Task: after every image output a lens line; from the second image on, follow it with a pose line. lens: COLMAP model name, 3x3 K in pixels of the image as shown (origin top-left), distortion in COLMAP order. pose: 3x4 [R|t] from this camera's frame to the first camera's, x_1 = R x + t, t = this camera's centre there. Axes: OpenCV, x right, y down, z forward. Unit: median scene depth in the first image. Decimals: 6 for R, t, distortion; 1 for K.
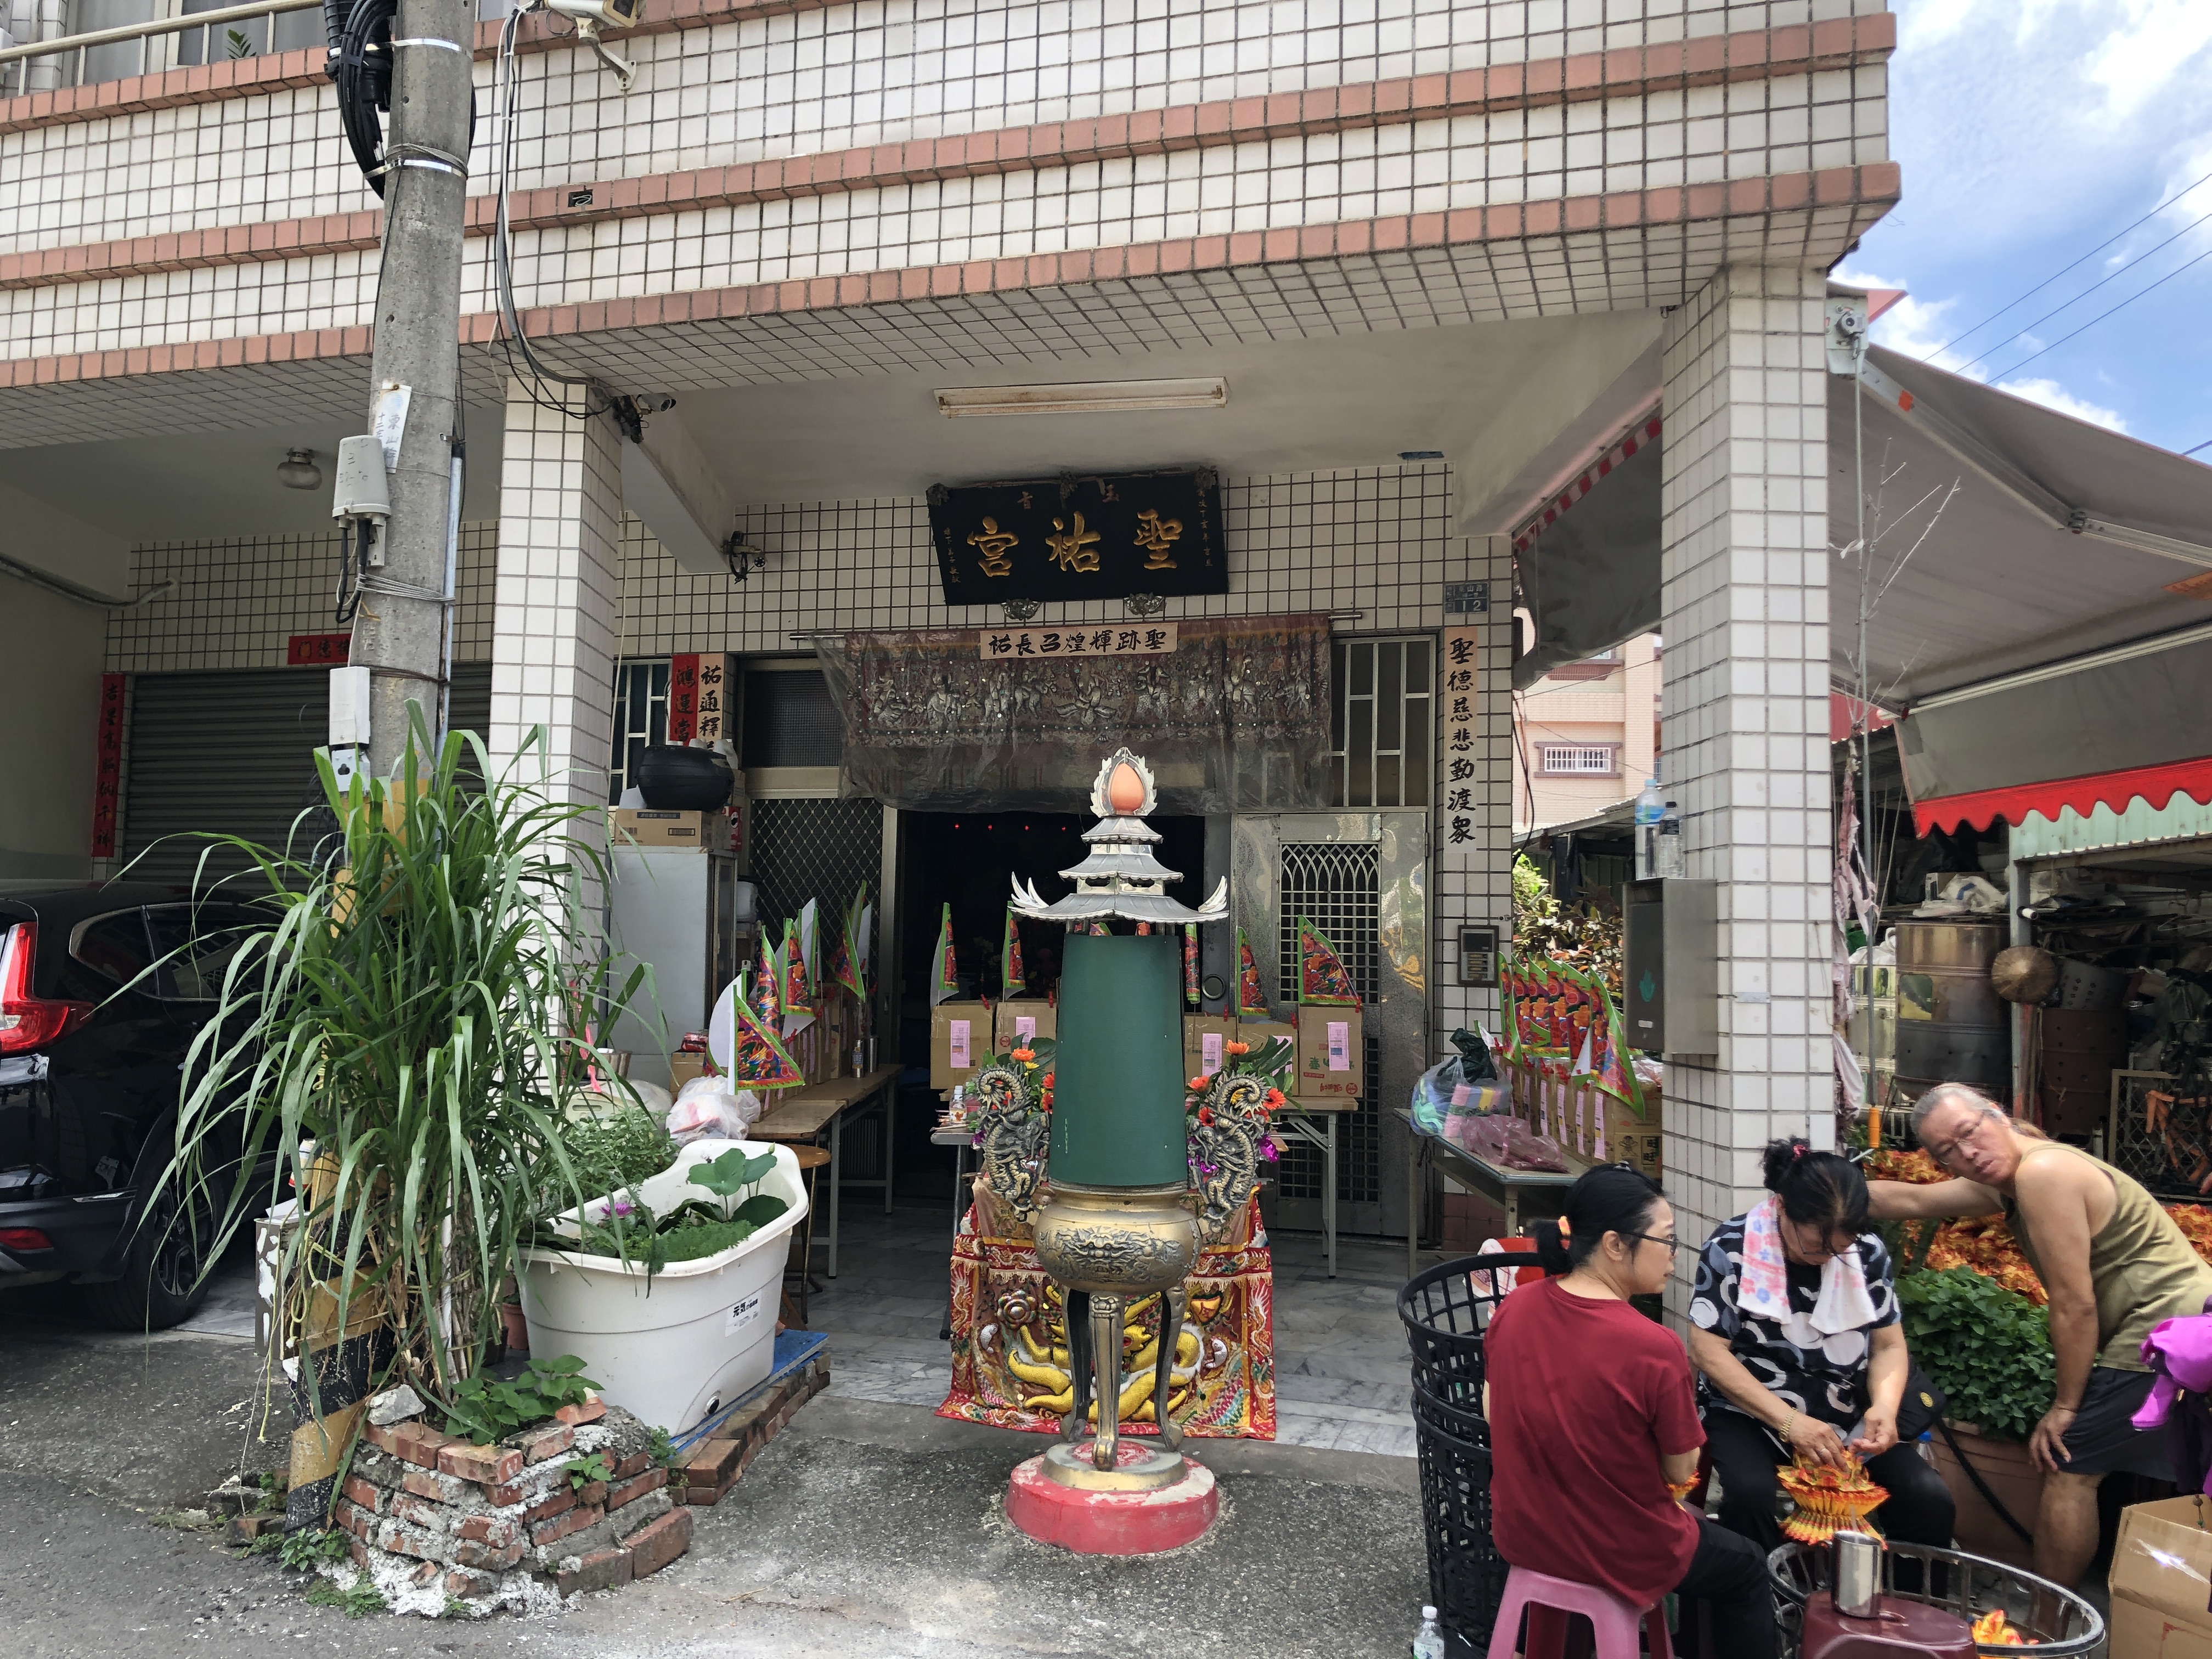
lens RADIAL K [[1809.8, 0, 1047.0], [0, 1809.8, 798.3], [0, 0, 1]] dist [0.076656, -0.210355]
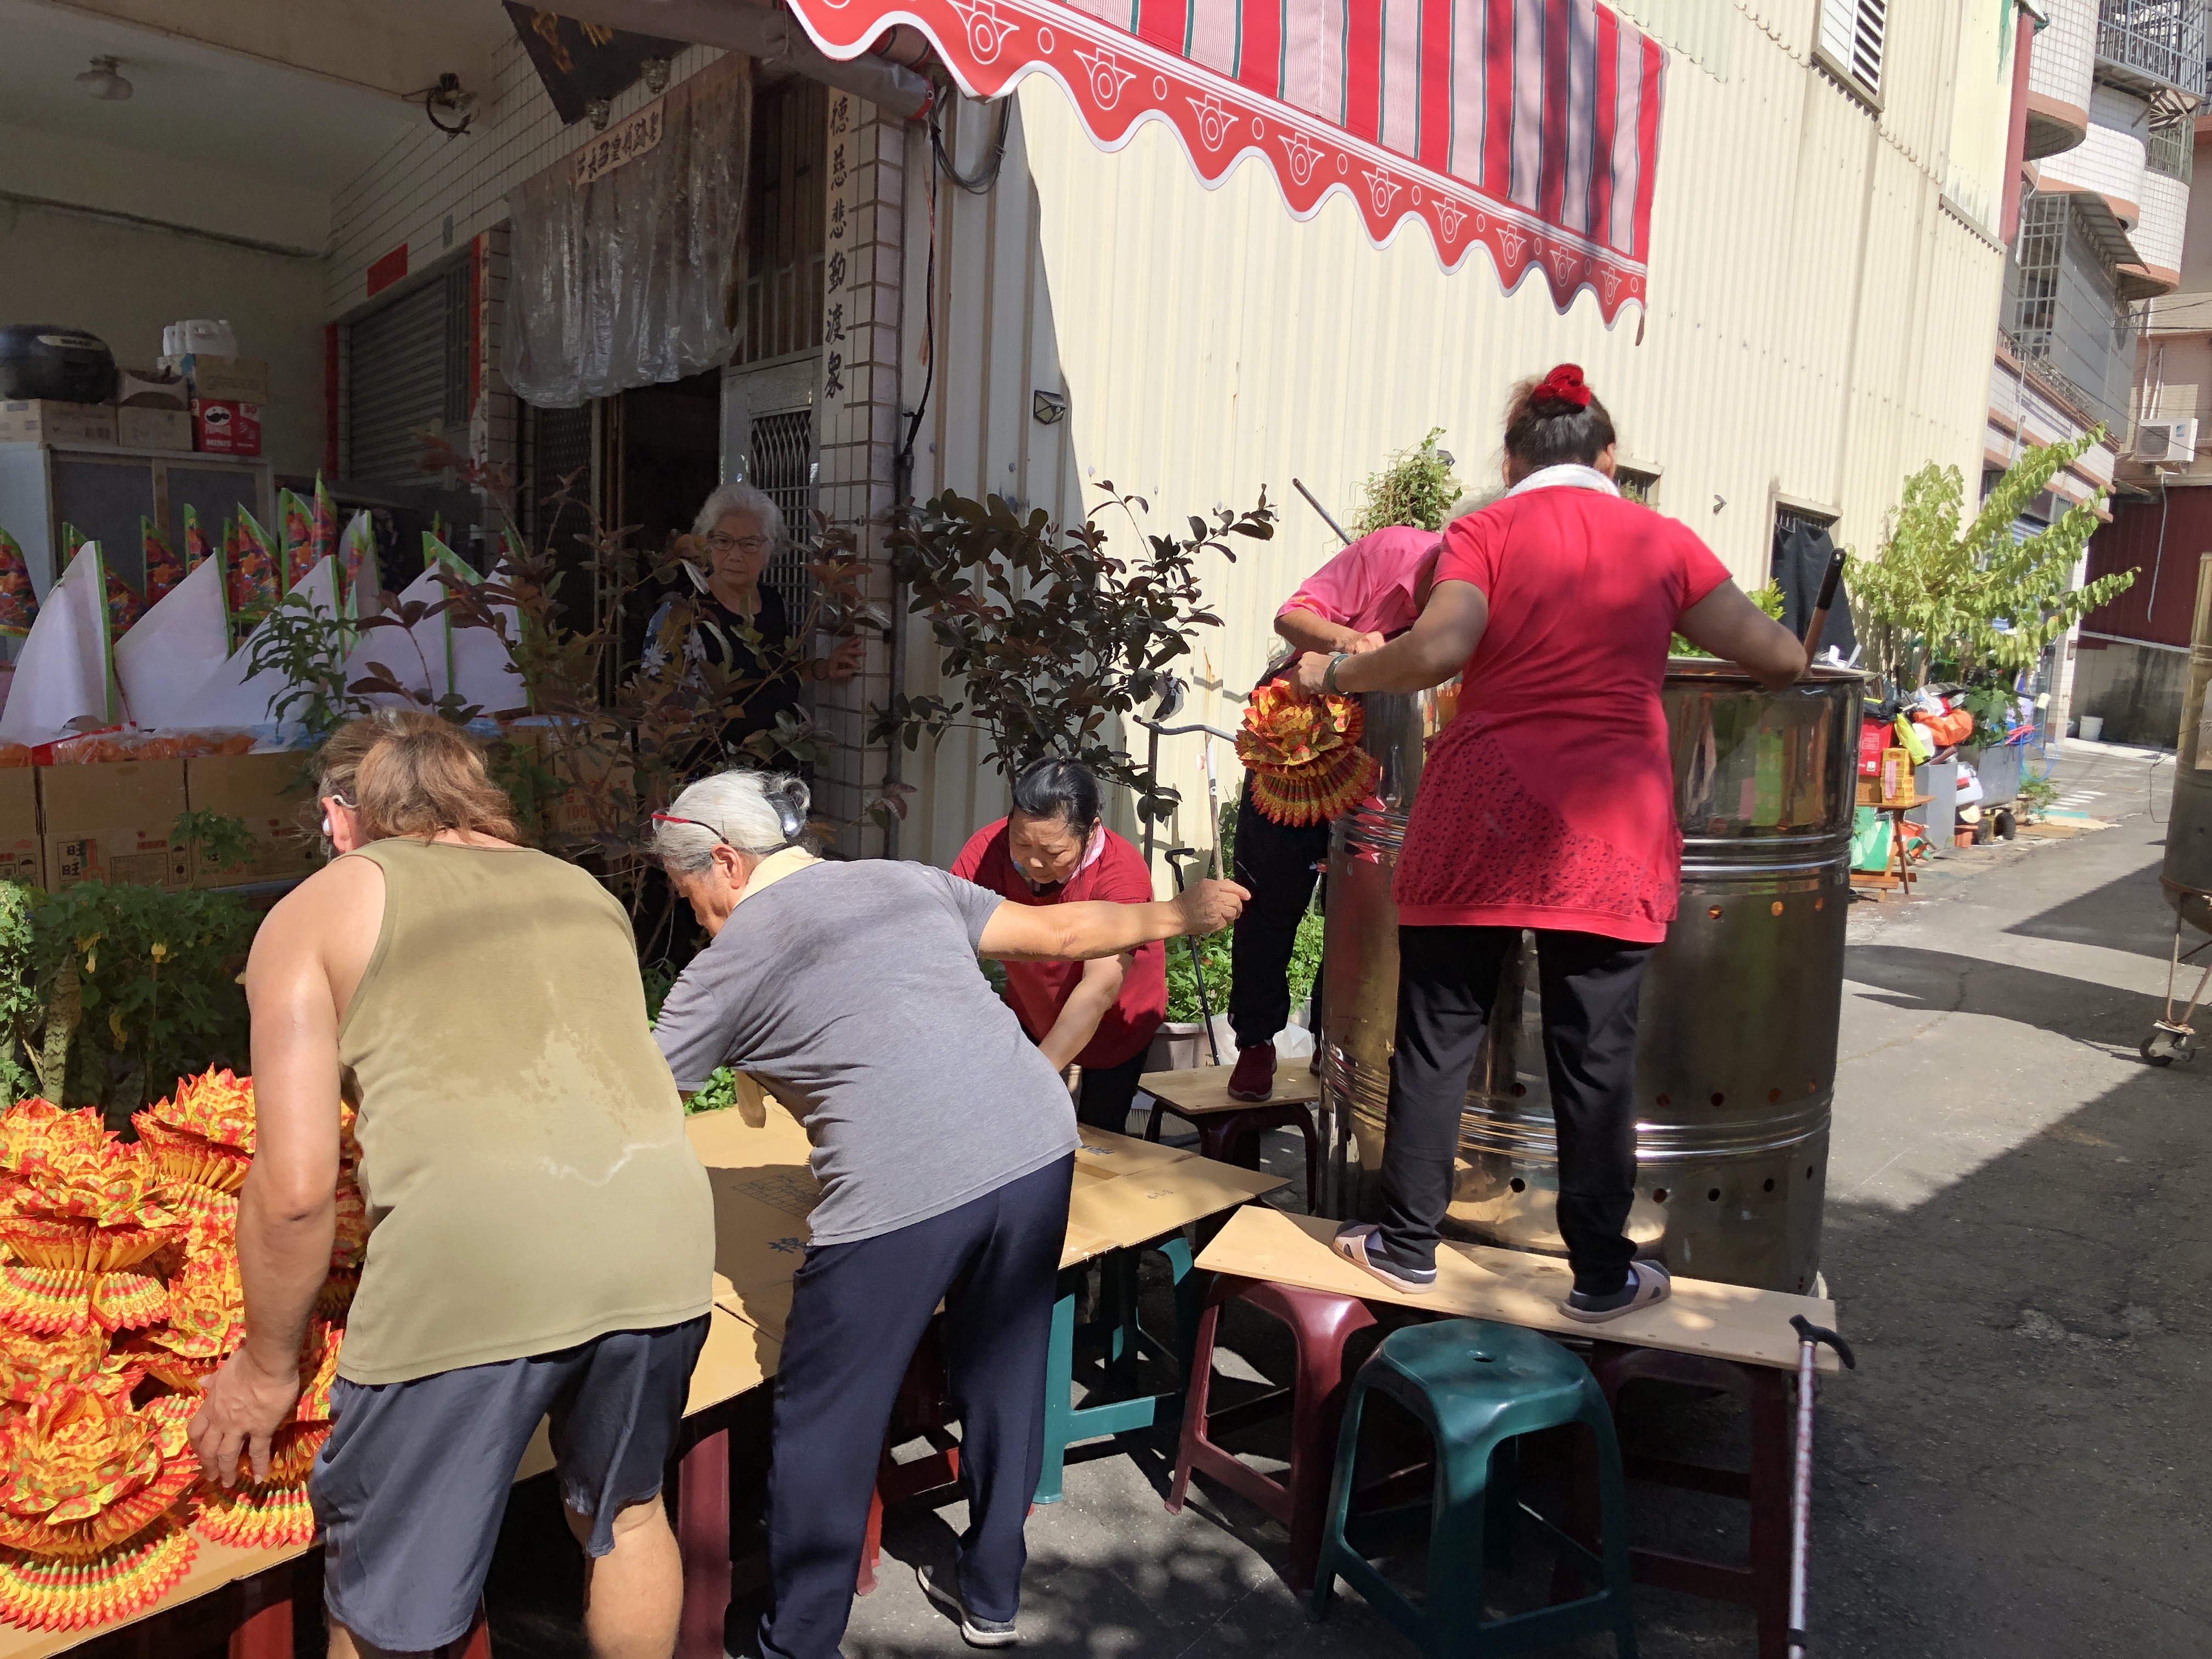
lens RADIAL K [[1800.6, 0, 1064.9], [0, 1800.6, 834.5], [0, 0, 1]] dist [0.009858, 0.007957]
pose [[0.785273, 0.088328, -0.612816, 0.680485], [0.021232, 0.985348, 0.169230, 0.069396], [0.618785, -0.145903, 0.771892, 0.572014]]
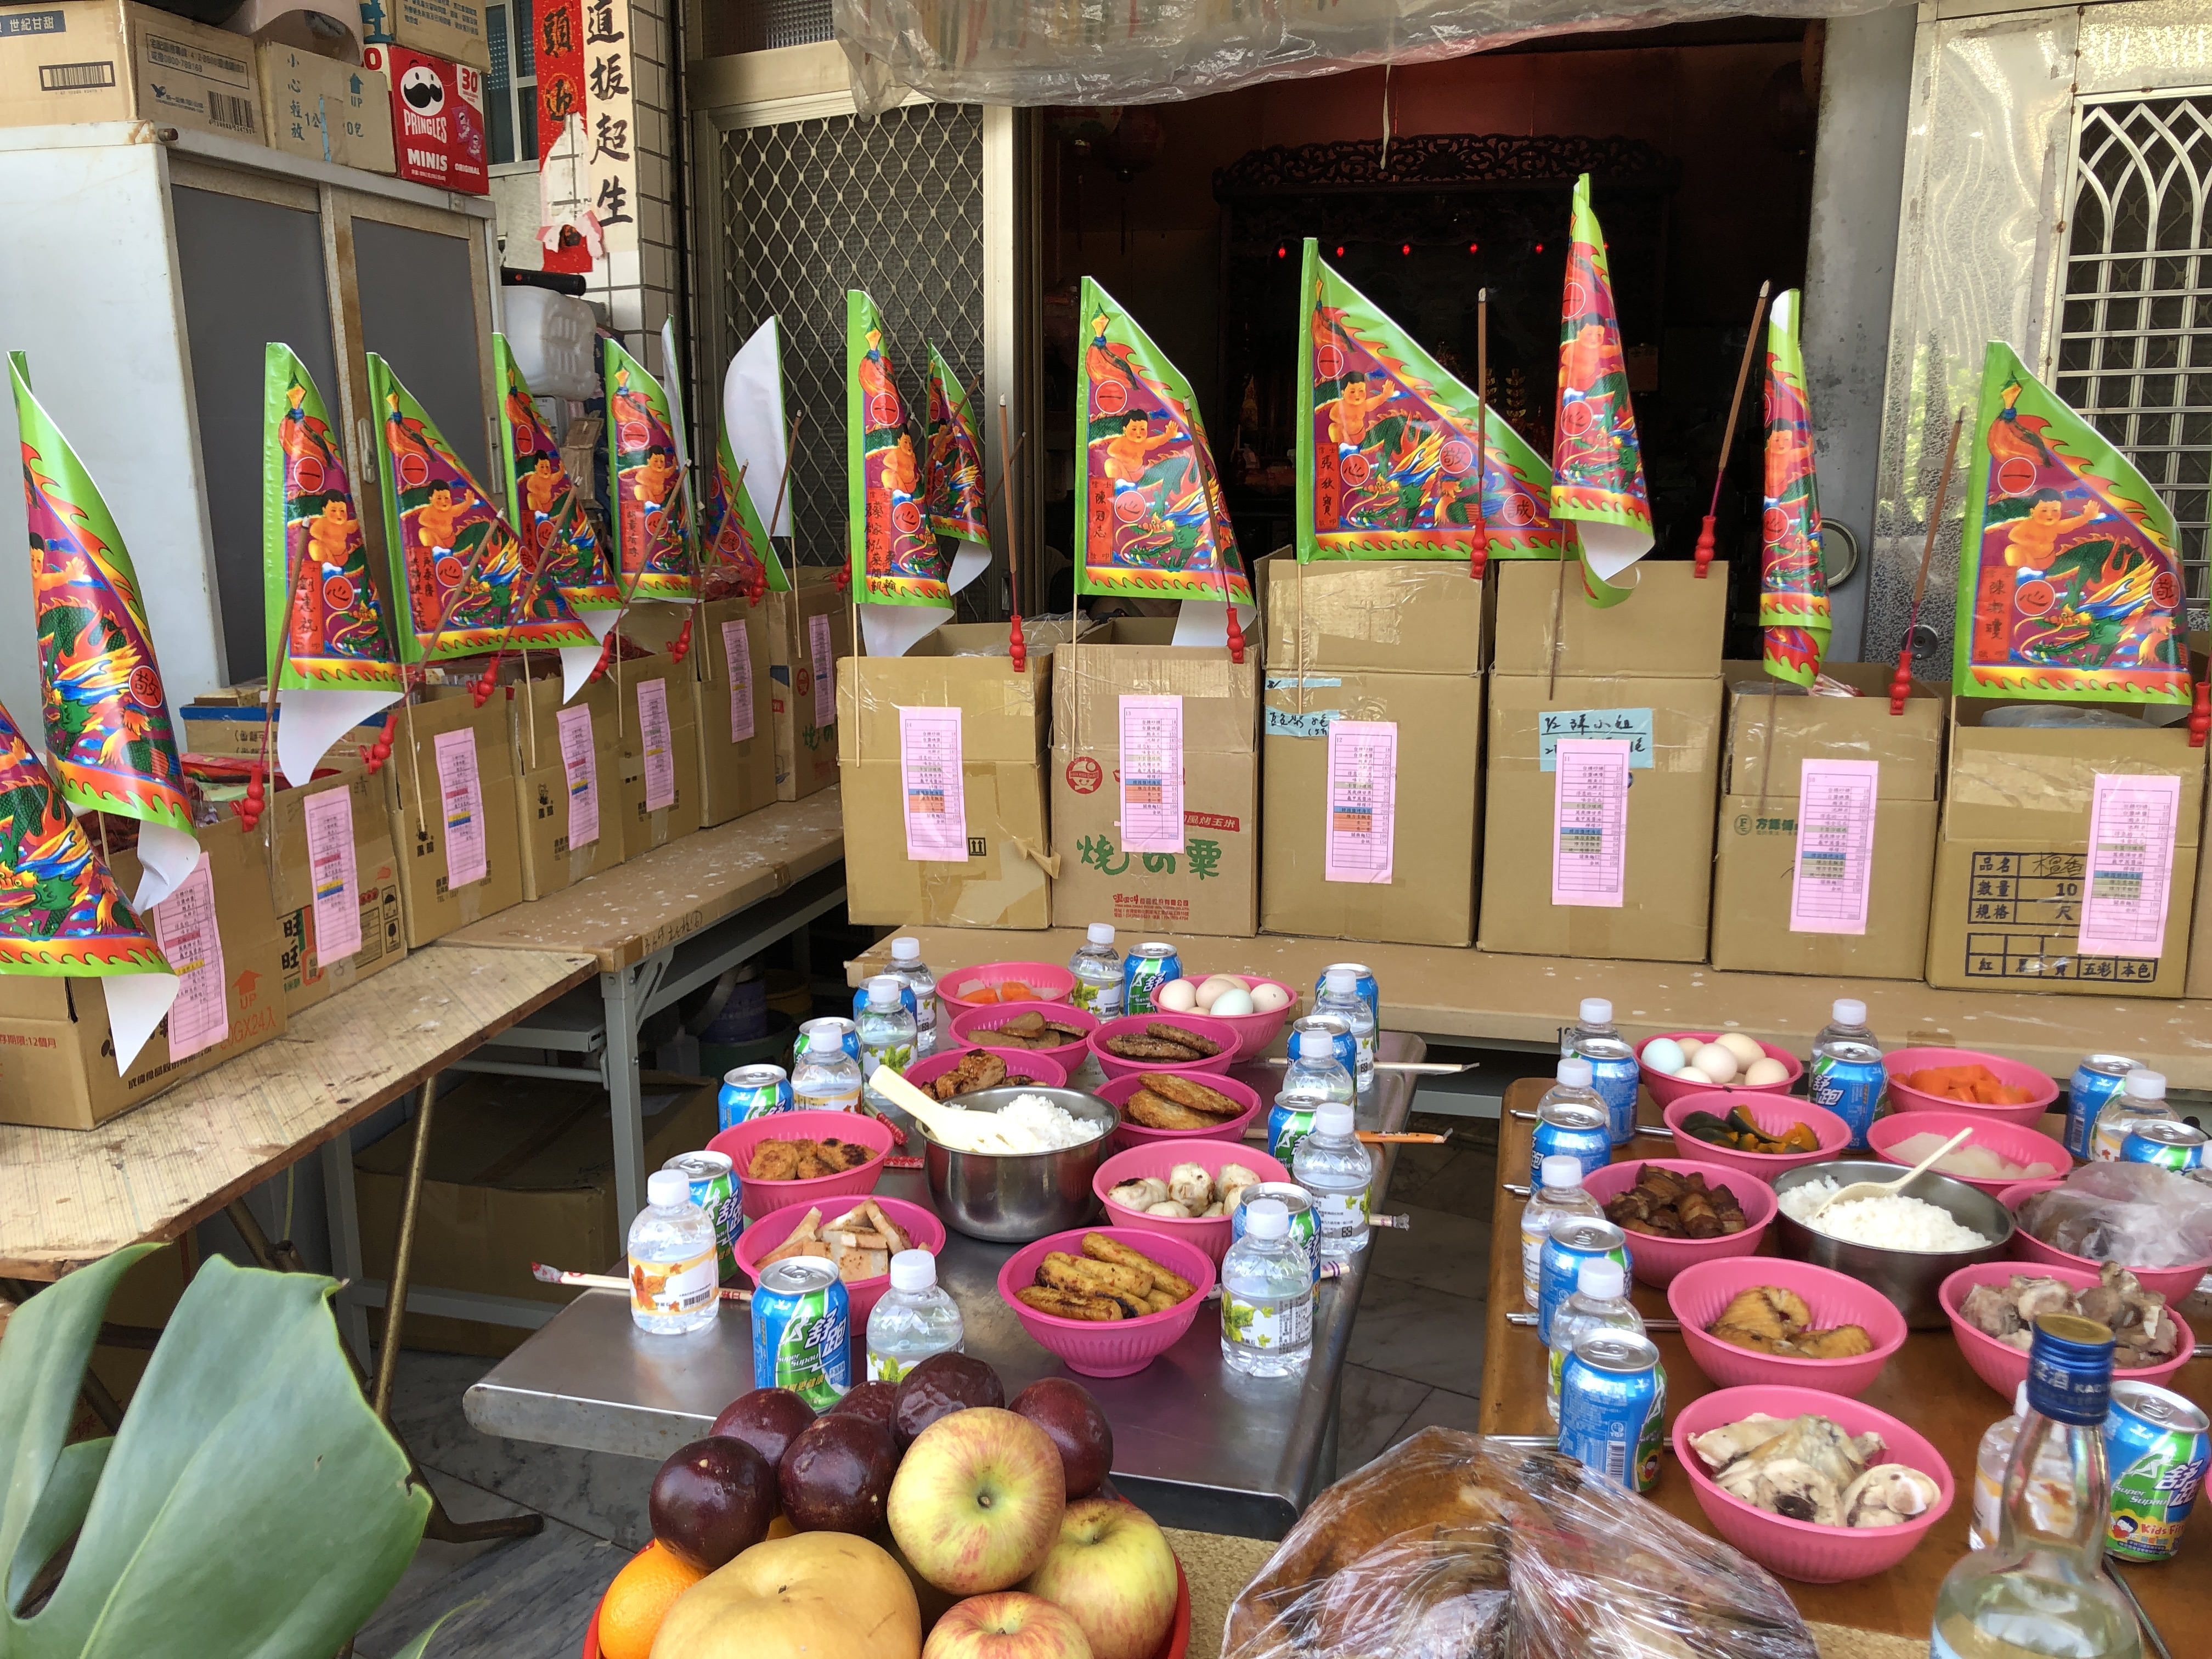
lens RADIAL K [[1799.9, 0, 1101.0], [0, 1799.9, 825.8], [0, 0, 1]] dist [0.029074, -0.051980]
pose [[0.973317, 0.026635, -0.227913, 0.038742], [0.034923, 0.964476, 0.261853, 0.062233], [0.226791, -0.262826, 0.937811, 0.665394]]
